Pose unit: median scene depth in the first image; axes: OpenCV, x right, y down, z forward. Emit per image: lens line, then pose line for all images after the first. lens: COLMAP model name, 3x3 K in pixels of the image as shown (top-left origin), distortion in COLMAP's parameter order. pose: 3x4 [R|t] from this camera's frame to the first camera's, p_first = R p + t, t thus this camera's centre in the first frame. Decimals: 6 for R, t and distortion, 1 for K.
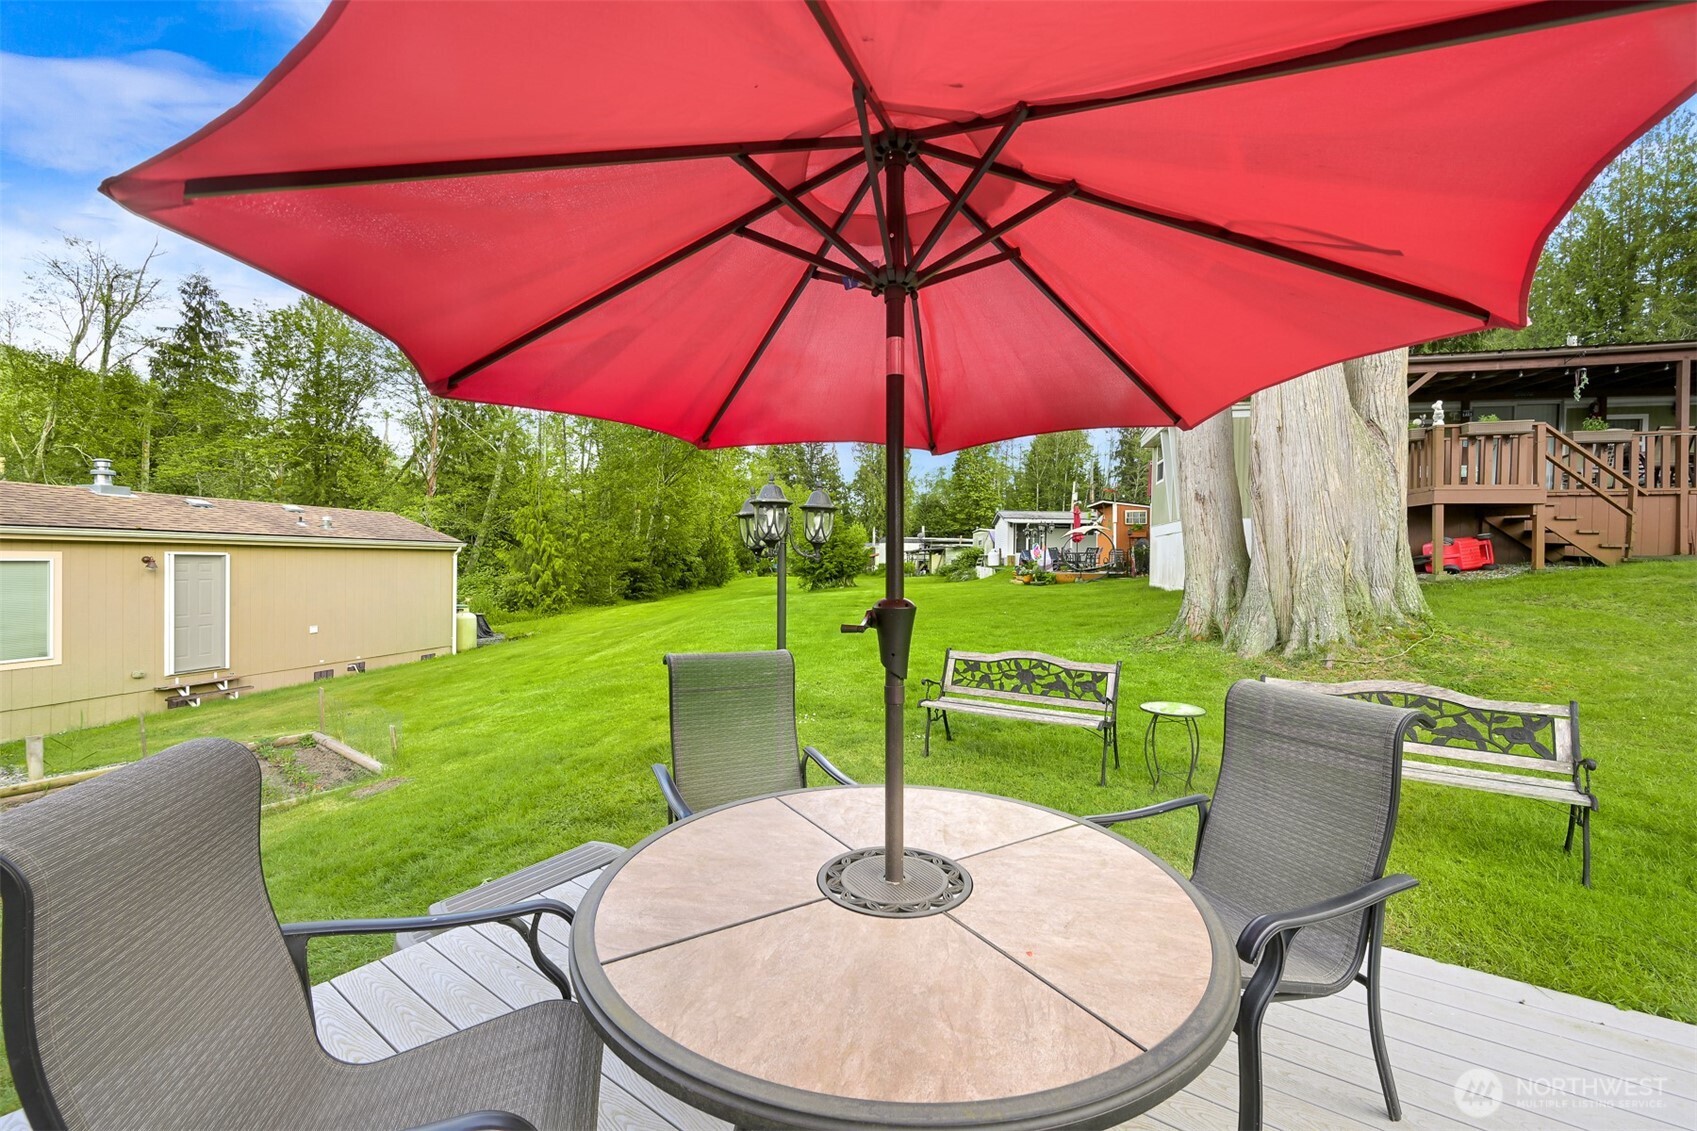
lens RADIAL K [[677.2, 0, 849.6], [0, 677.2, 560.6], [0, 0, 1]] dist [-0.002075, 0.001218]
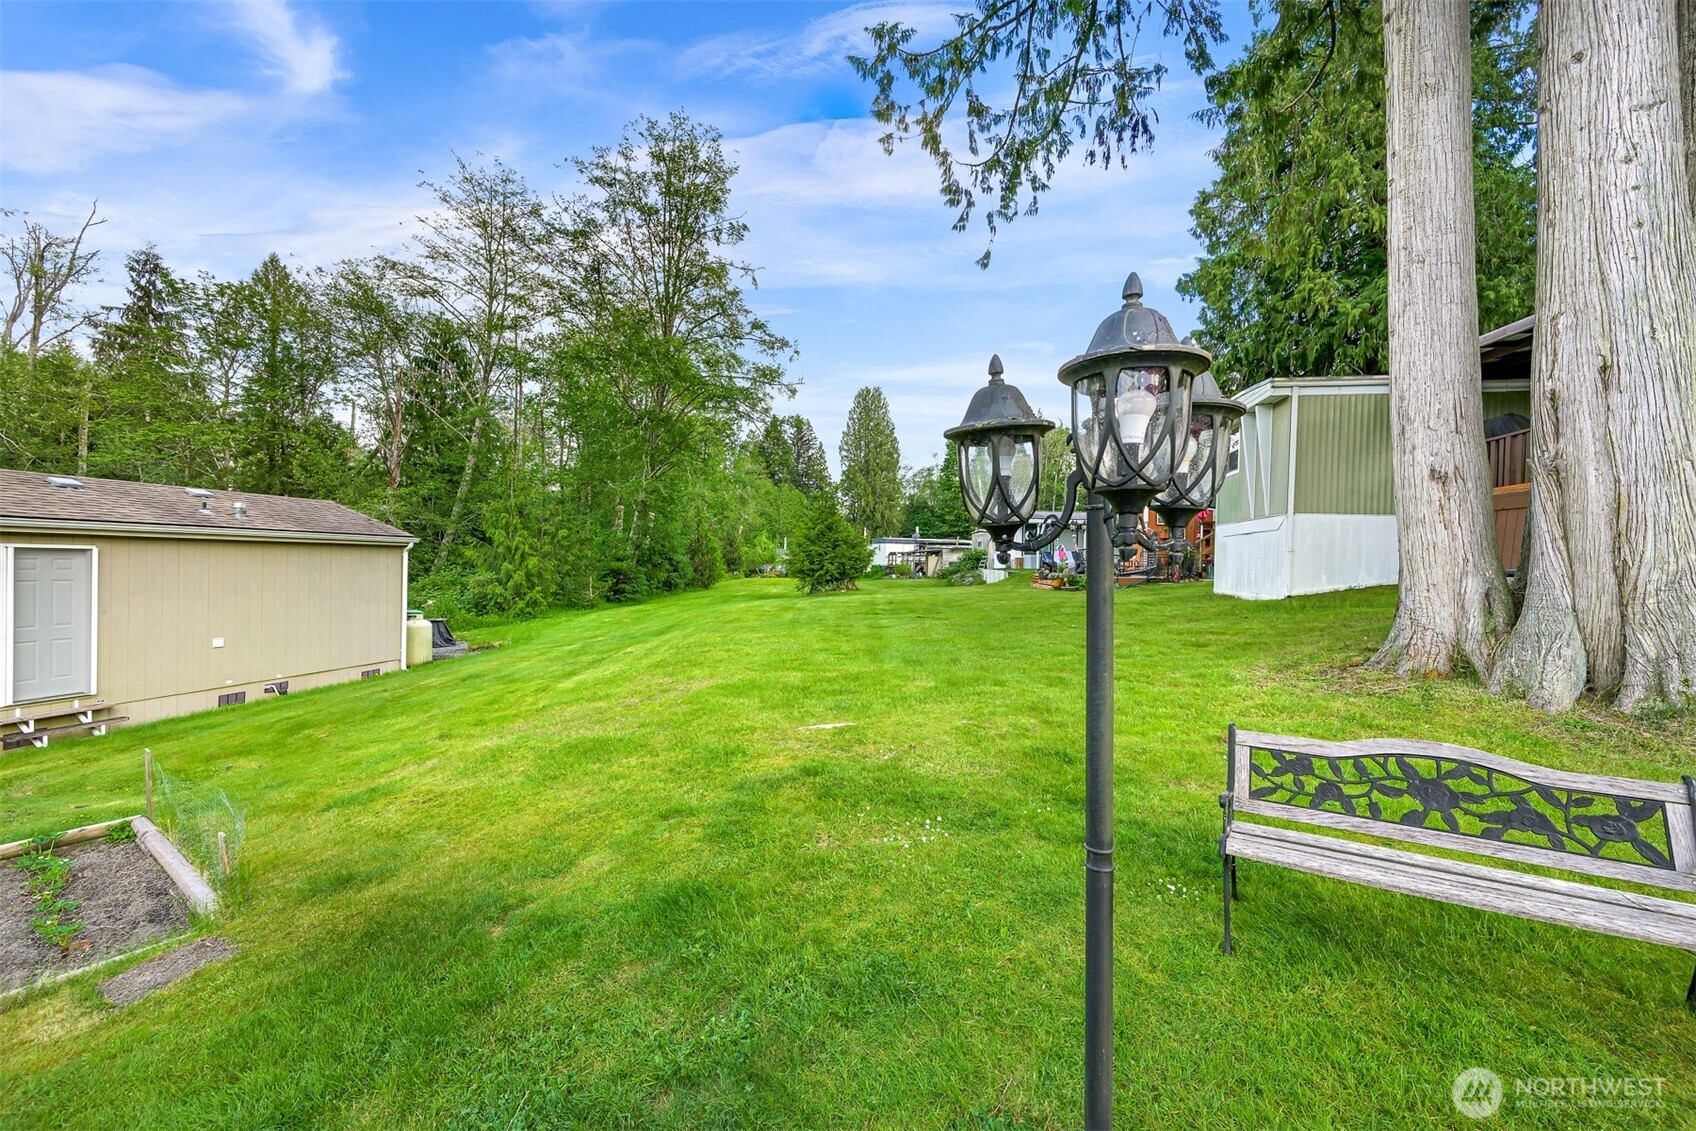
lens RADIAL K [[676.8, 0, 848.9], [0, 676.8, 556.3], [0, 0, 1]] dist [-0.002075, 0.001218]
pose [[0.999637, 0.007007, 0.026002, -0.039257], [-0.006794, 0.999943, -0.008283, 0.000462], [-0.026059, 0.008103, 0.999628, 0.106956]]
